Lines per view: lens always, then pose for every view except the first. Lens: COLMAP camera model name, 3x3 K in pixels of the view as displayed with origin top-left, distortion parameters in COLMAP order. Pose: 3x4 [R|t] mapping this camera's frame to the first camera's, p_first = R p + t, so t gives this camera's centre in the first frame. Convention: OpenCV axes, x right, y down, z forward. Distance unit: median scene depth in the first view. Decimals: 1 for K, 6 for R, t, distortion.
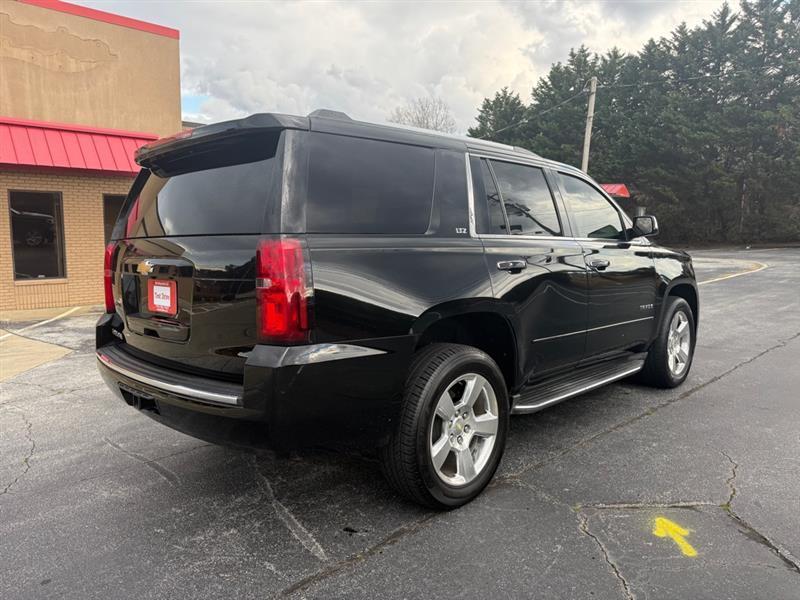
lens RADIAL K [[569.5, 0, 395.7], [0, 569.5, 302.0], [0, 0, 1]] dist [0.003239, -0.003748]
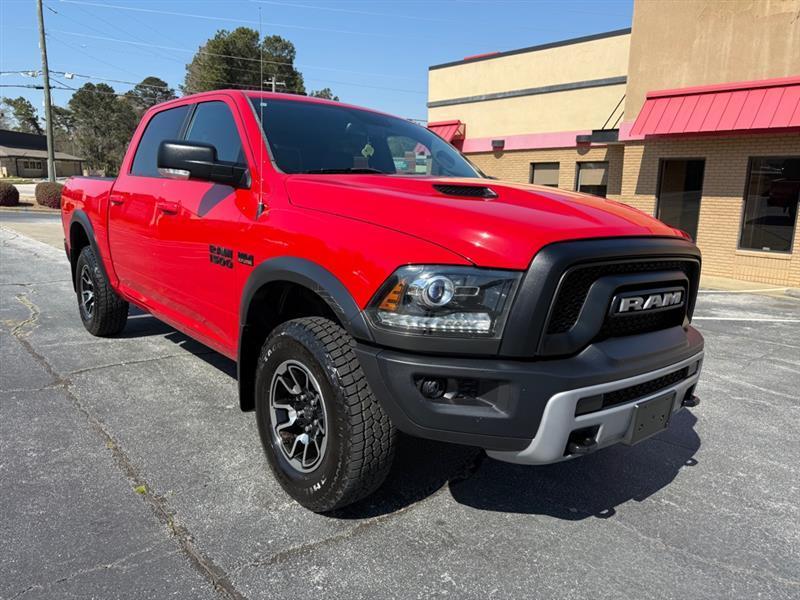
lens RADIAL K [[570.7, 0, 399.0], [0, 570.7, 300.6], [0, 0, 1]] dist [0.012084, -0.012751]
pose [[-0.028516, 0.188113, -0.981733, 0.117183], [-0.149436, 0.970293, 0.190262, -0.017844], [0.988360, 0.152132, 0.000442, 0.146465]]
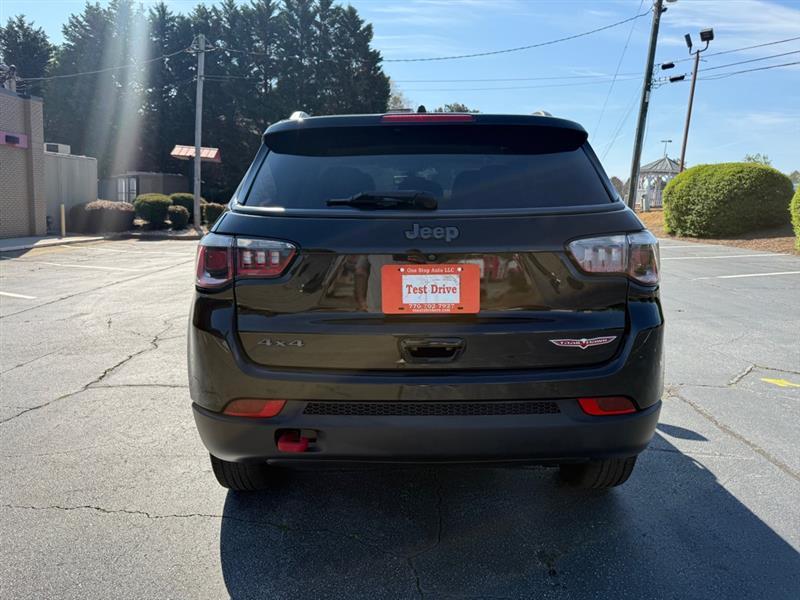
lens RADIAL K [[570.7, 0, 399.0], [0, 570.7, 300.6], [0, 0, 1]] dist [0.012084, -0.012751]
pose [[0.689378, -0.100066, 0.717457, -0.096864], [0.060251, 0.994902, 0.080869, -0.001704], [-0.721892, -0.012522, 0.691892, 0.046497]]
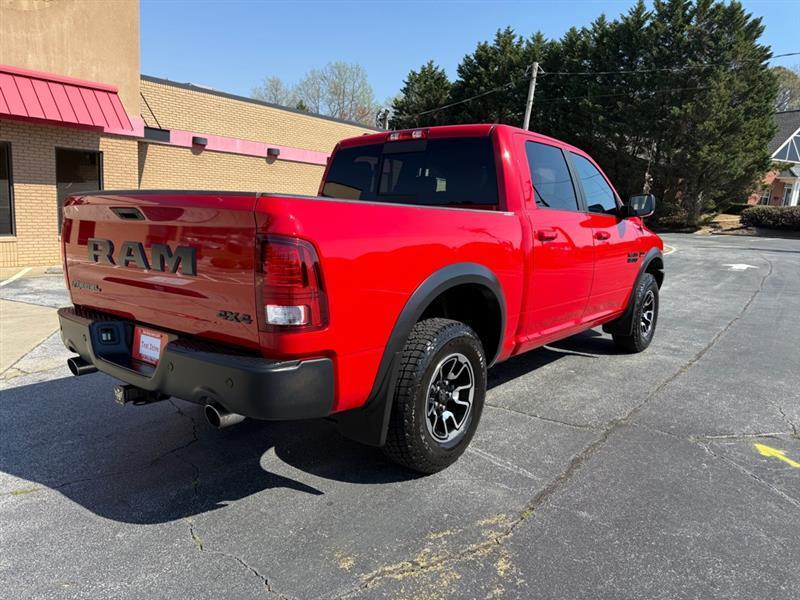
lens RADIAL K [[570.7, 0, 399.0], [0, 570.7, 300.6], [0, 0, 1]] dist [0.012084, -0.012751]
pose [[0.985023, 0.019252, 0.171343, -0.042819], [-0.027620, 0.998532, 0.046588, 0.000787], [-0.170195, -0.050623, 0.984109, -0.010232]]
